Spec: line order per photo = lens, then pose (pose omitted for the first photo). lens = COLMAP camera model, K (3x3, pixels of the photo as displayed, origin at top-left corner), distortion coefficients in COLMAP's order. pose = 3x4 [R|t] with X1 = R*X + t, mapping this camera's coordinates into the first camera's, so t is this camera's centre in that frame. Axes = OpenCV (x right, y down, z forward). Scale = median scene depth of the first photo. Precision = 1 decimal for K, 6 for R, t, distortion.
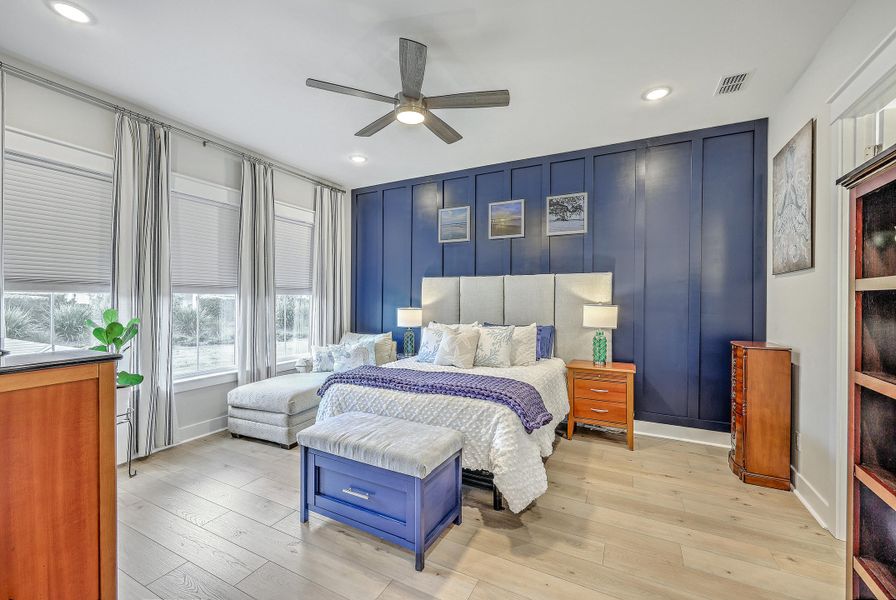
lens RADIAL K [[364.5, 0, 450.4], [0, 364.5, 297.2], [0, 0, 1]] dist [0.000057, 0.000151]
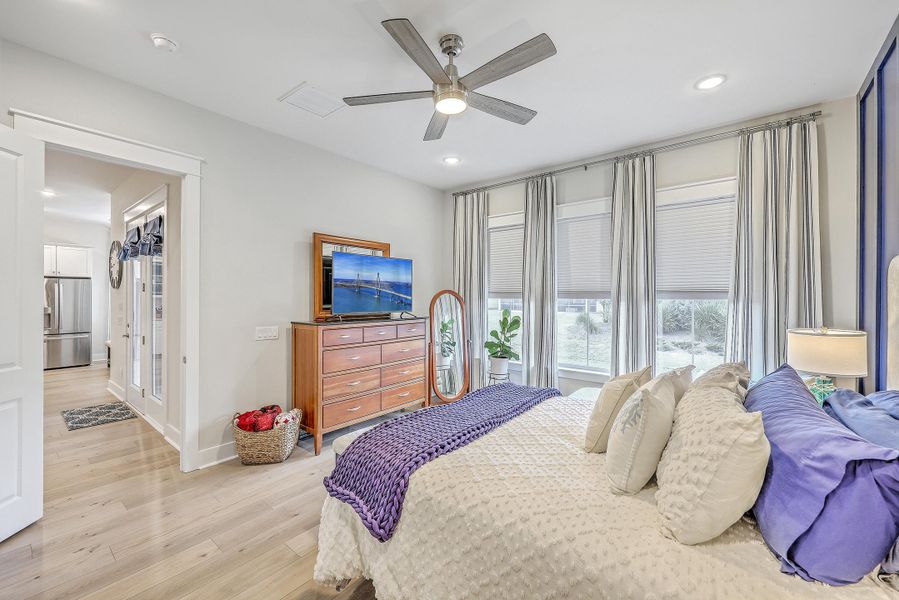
lens RADIAL K [[365.7, 0, 451.9], [0, 365.7, 297.1], [0, 0, 1]] dist [0.000057, 0.000151]
pose [[-0.200156, -0.001976, -0.979762, 0.493866], [-0.001418, 0.999998, -0.001727, -0.011620], [0.979763, 0.001043, -0.200158, 0.760213]]
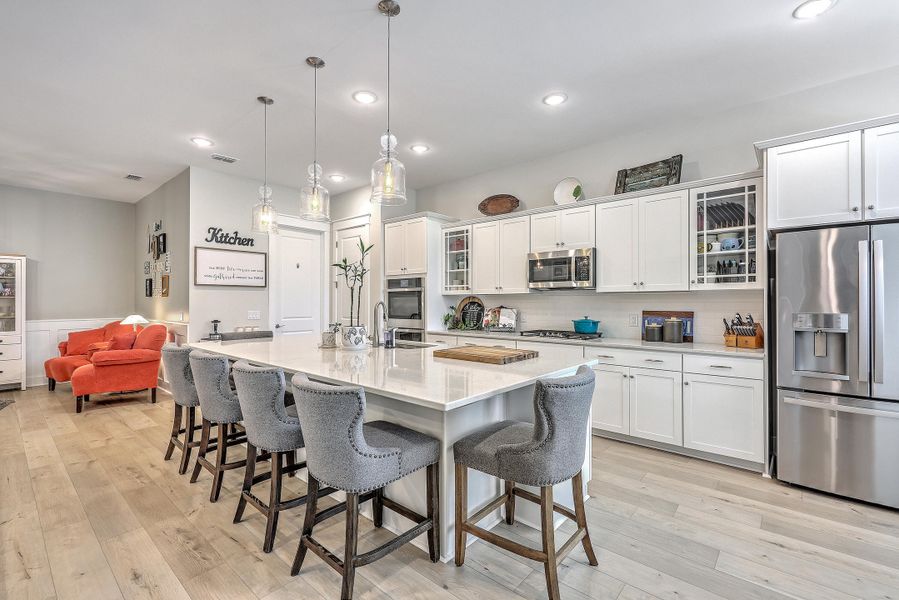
lens RADIAL K [[398.4, 0, 452.8], [0, 398.4, 301.0], [0, 0, 1]] dist [0.000253, 0.000132]
pose [[-0.971437, -0.005260, 0.237240, -0.324274], [-0.005692, 0.999983, -0.001137, 0.020352], [-0.237230, -0.002455, -0.971451, -0.615285]]
